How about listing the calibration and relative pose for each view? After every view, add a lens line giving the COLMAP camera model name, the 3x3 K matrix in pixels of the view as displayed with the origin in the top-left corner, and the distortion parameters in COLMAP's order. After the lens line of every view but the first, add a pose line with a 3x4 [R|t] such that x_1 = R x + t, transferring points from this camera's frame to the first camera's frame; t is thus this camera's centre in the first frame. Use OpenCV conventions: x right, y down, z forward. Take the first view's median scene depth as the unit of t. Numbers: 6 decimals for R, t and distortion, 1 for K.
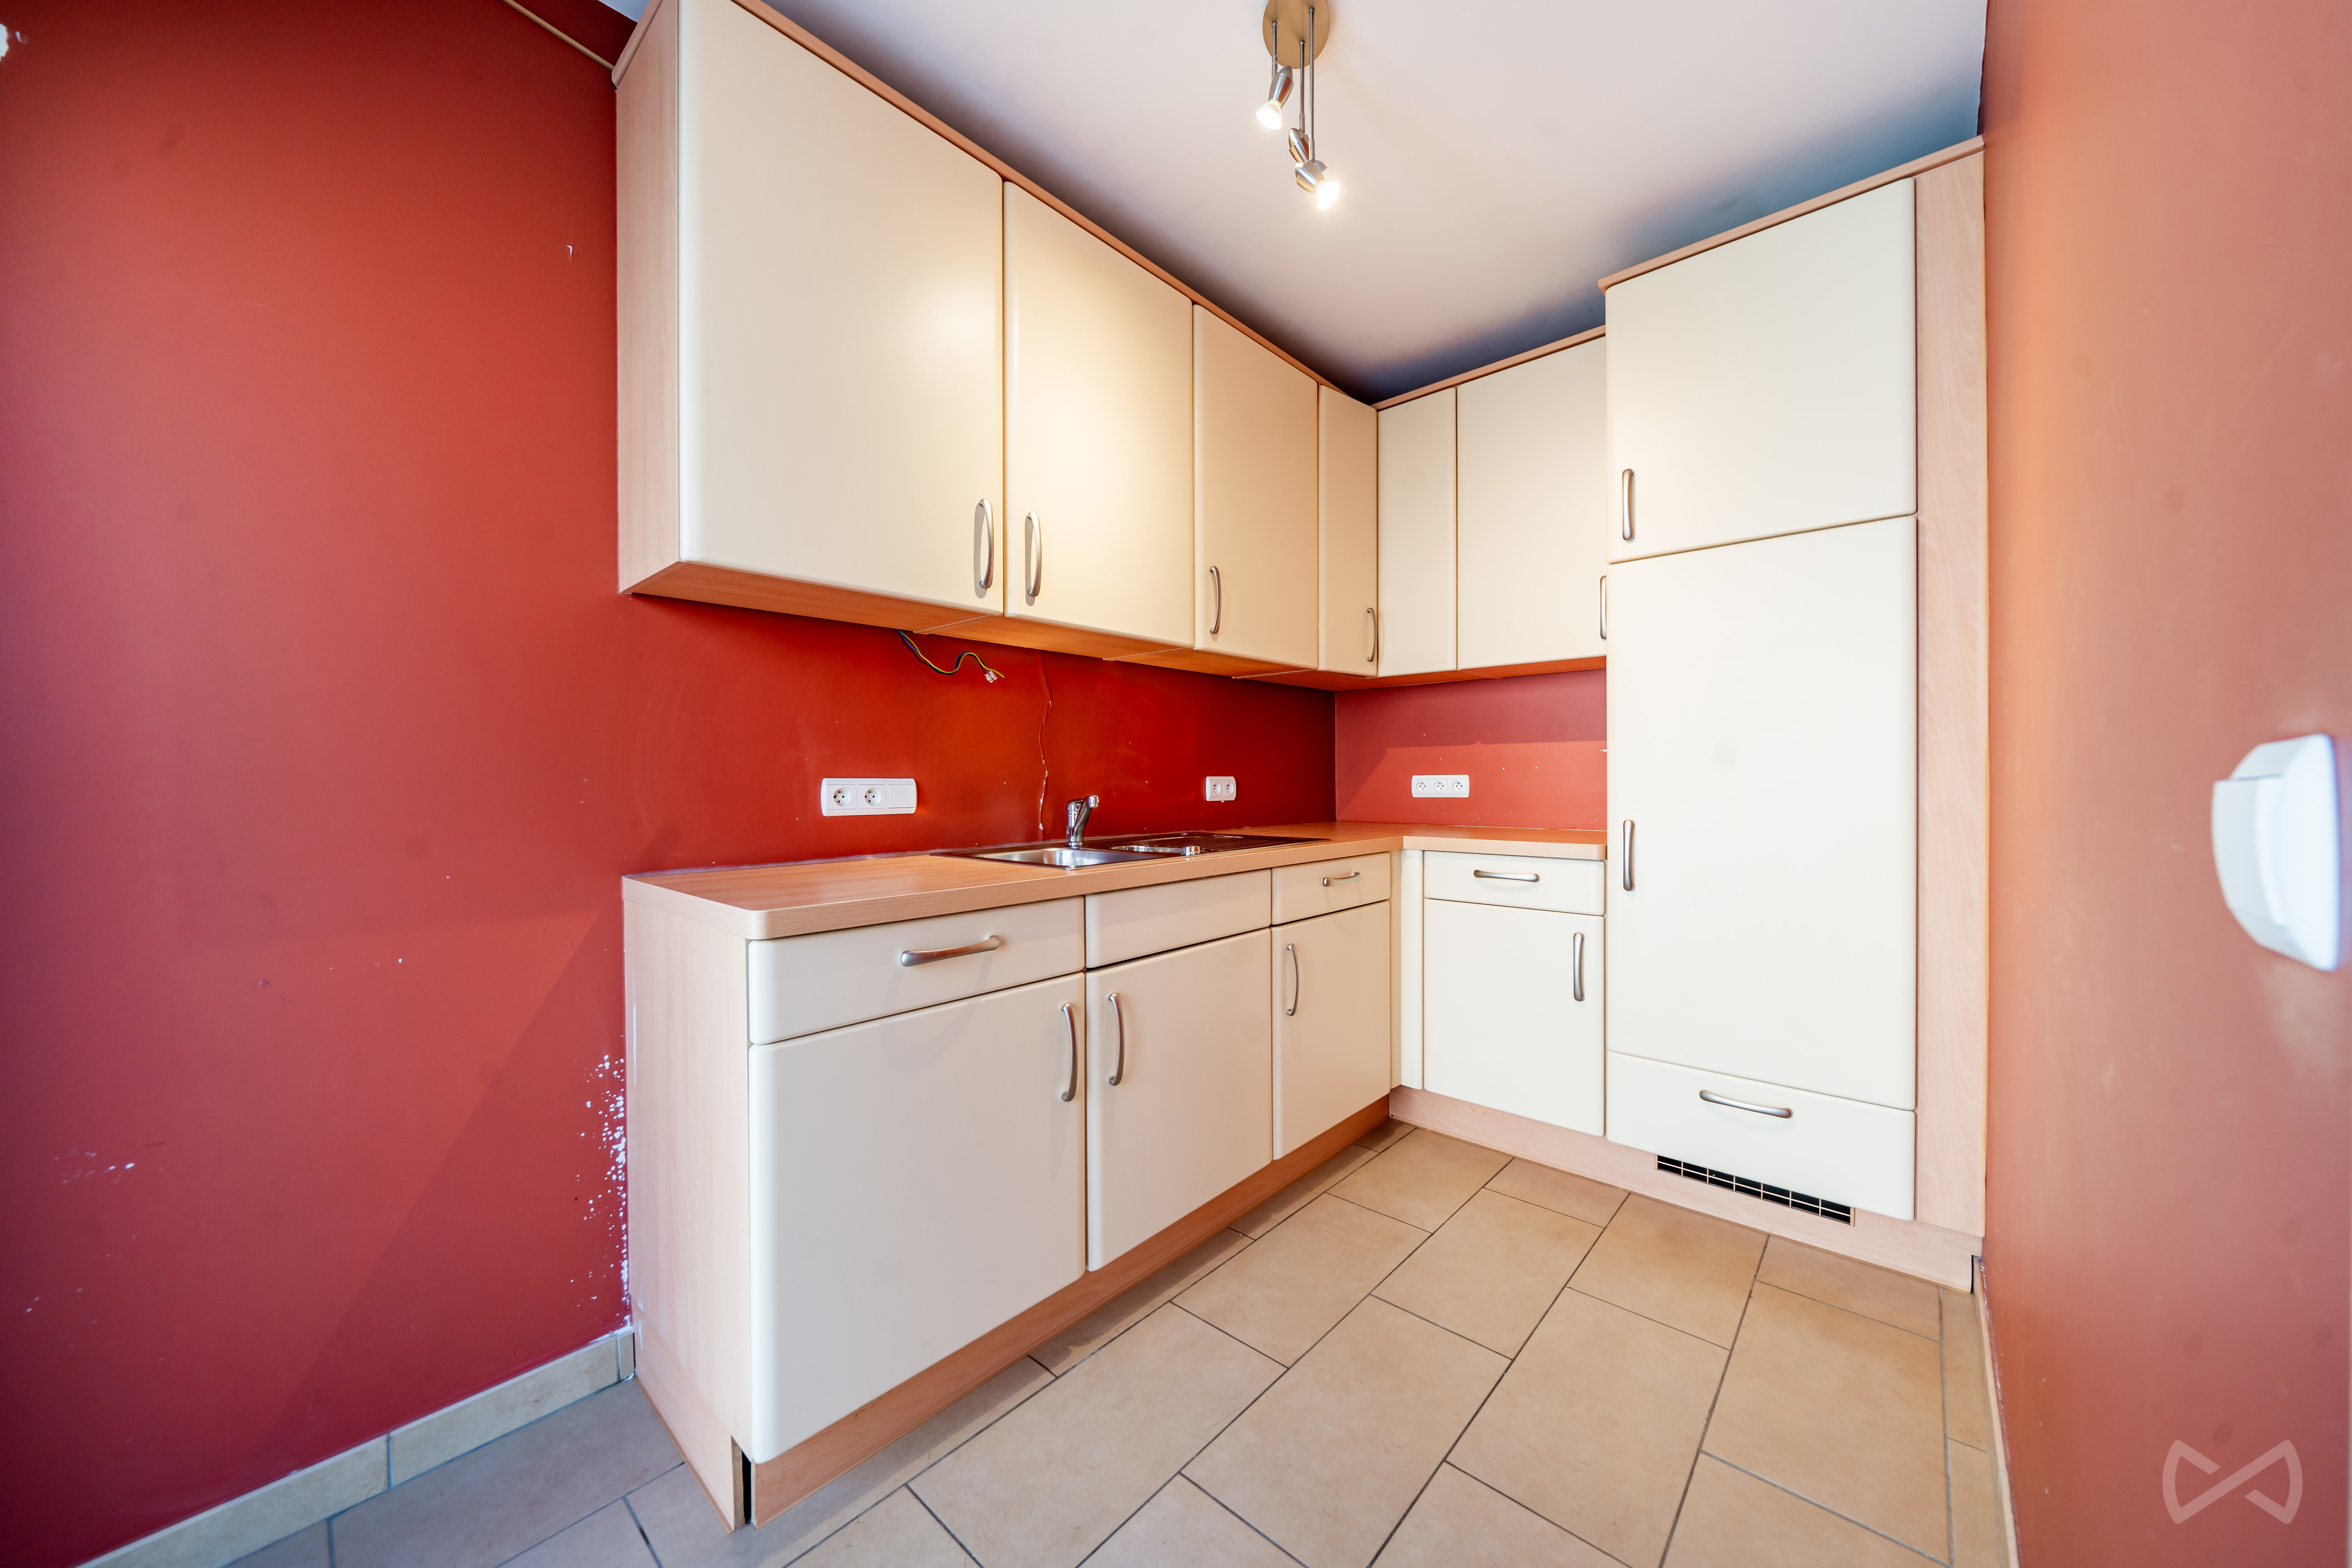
lens RADIAL K [[807.2, 0, 1176.5], [0, 807.2, 780.0], [0, 0, 1]] dist [-0.001415, -0.000042]
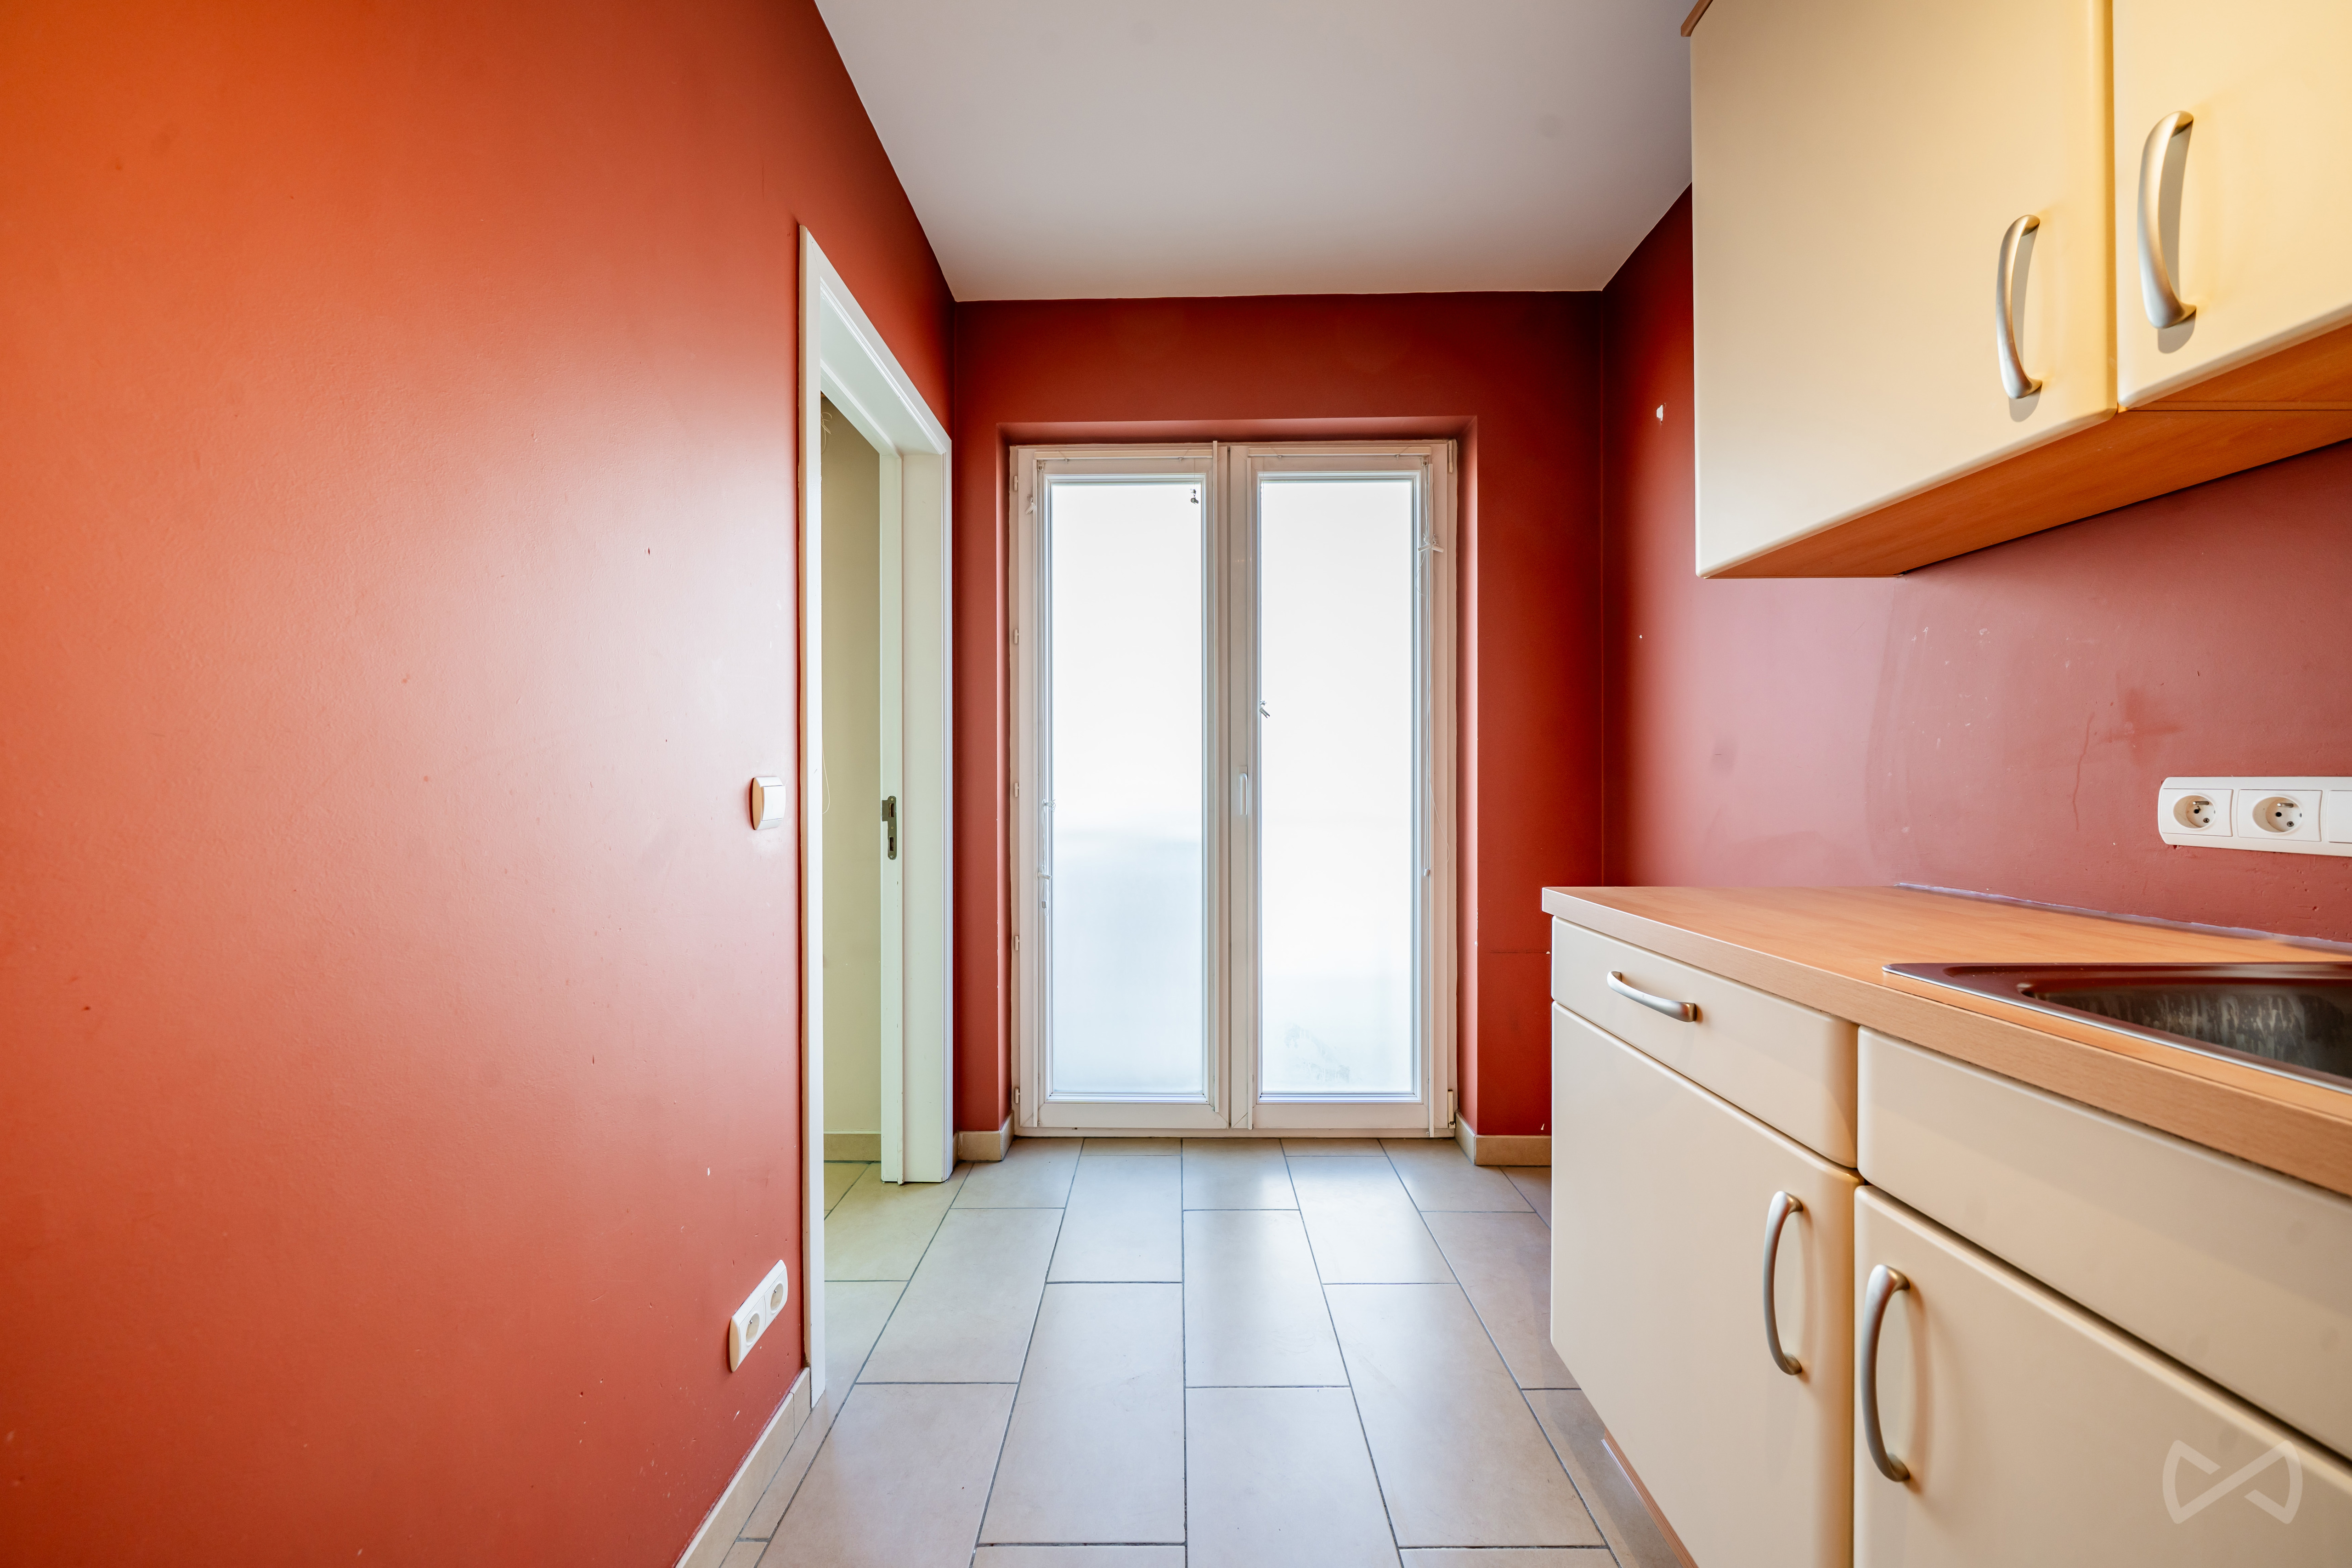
lens RADIAL K [[807.2, 0, 1175.2], [0, 807.2, 780.6], [0, 0, 1]] dist [-0.001415, -0.000042]
pose [[-0.745505, 0.004856, -0.666482, 0.445245], [0.002204, 0.999986, 0.004821, -0.004144], [0.666496, 0.002125, -0.745506, 0.946121]]
